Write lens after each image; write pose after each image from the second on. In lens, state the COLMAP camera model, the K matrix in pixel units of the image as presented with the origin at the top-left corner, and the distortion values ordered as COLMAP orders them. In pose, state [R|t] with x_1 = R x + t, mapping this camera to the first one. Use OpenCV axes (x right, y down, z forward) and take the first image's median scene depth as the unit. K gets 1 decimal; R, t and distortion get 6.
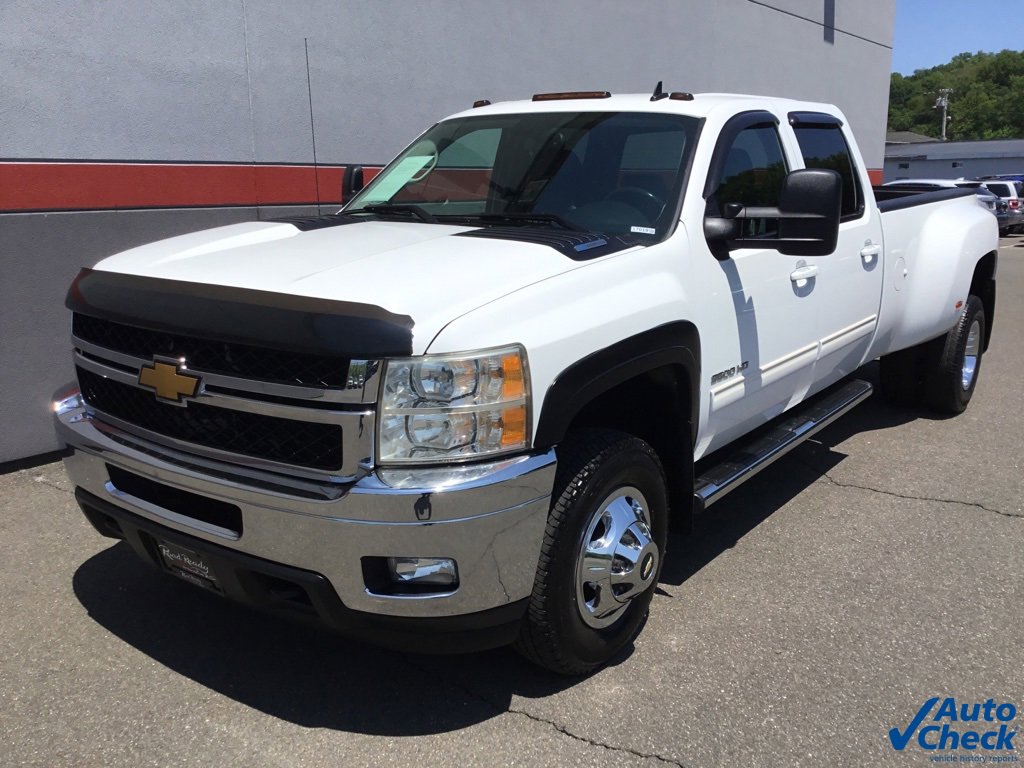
lens RADIAL K [[921.9, 0, 517.2], [0, 921.9, 394.9], [0, 0, 1]] dist [0.043857, -0.061800]
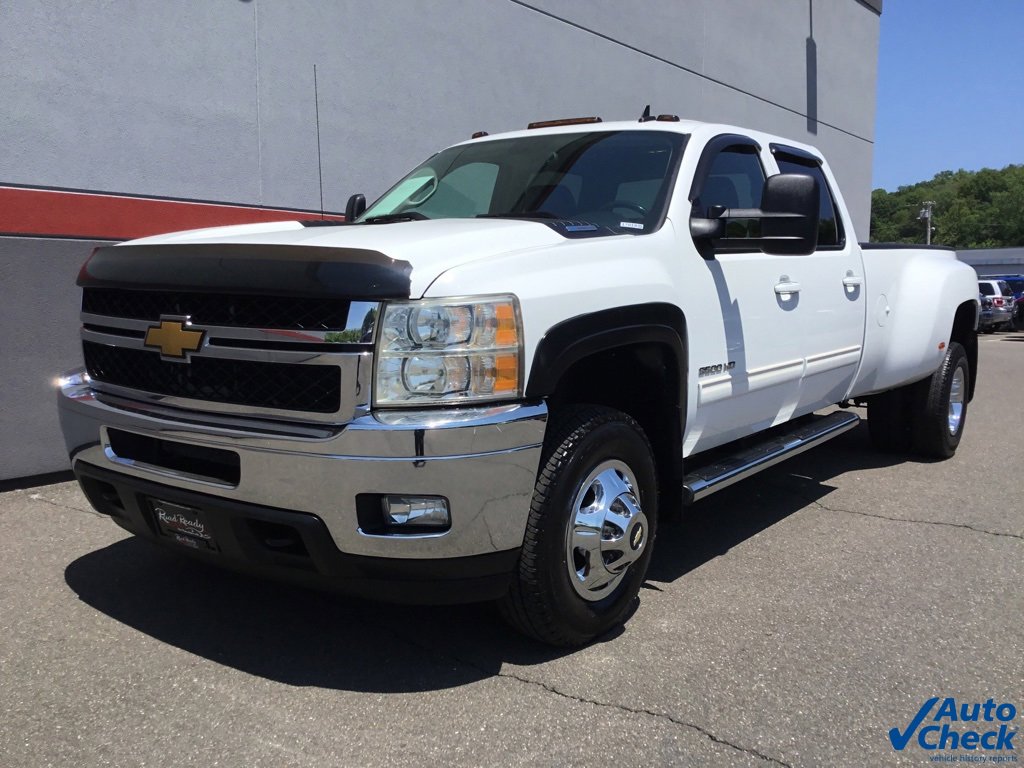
lens RADIAL K [[921.9, 0, 517.2], [0, 921.9, 394.9], [0, 0, 1]] dist [0.043857, -0.061800]
pose [[0.999945, 0.009370, 0.004755, 0.003126], [-0.008780, 0.993699, -0.111736, 0.142631], [-0.005772, 0.111688, 0.993727, -0.022553]]
